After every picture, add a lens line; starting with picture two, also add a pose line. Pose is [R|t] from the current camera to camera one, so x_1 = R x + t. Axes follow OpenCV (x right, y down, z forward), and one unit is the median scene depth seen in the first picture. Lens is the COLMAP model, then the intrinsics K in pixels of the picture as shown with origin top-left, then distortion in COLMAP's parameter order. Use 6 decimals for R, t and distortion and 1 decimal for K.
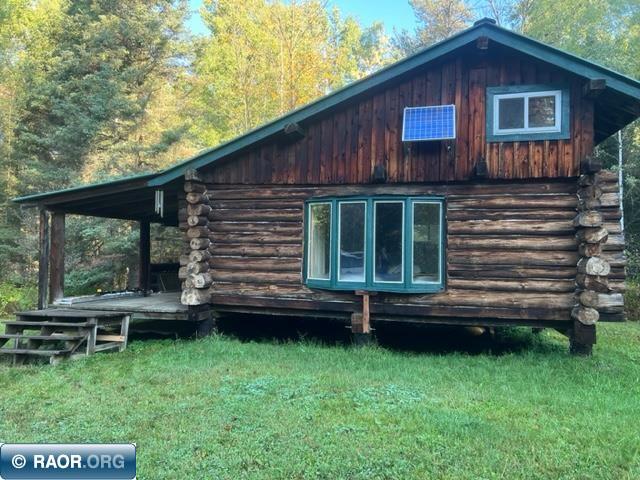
lens RADIAL K [[482.2, 0, 317.2], [0, 482.2, 234.2], [0, 0, 1]] dist [0.046535, -0.013394]
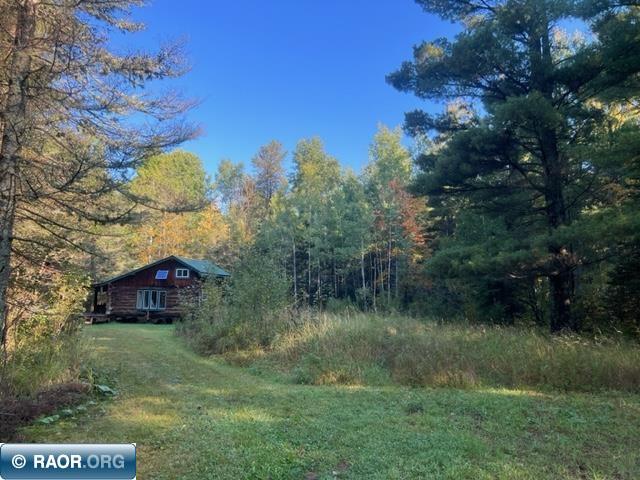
lens RADIAL K [[482.2, 0, 318.0], [0, 482.2, 241.2], [0, 0, 1]] dist [0.046535, -0.013394]
pose [[0.993396, 0.018682, 0.113206, 1.086867], [-0.008899, 0.996228, -0.086313, -0.143938], [-0.114391, 0.084735, 0.989815, -3.537322]]
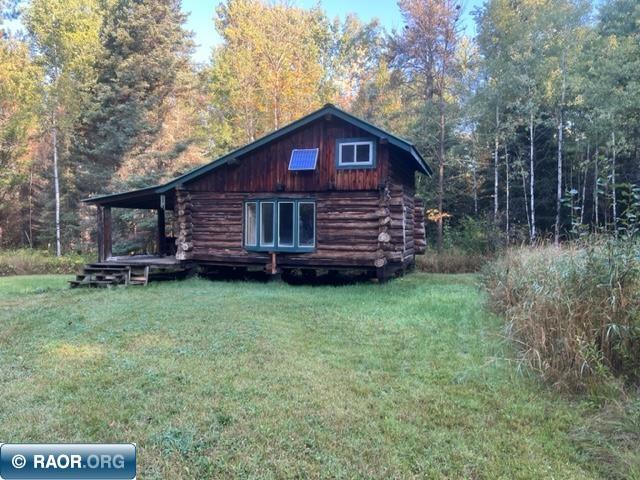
lens RADIAL K [[482.2, 0, 325.3], [0, 482.2, 244.7], [0, 0, 1]] dist [0.046535, -0.013394]
pose [[0.998286, -0.003584, -0.058415, 0.374329], [0.008008, 0.997101, 0.075673, -0.041236], [0.057975, -0.076011, 0.995420, -0.743560]]
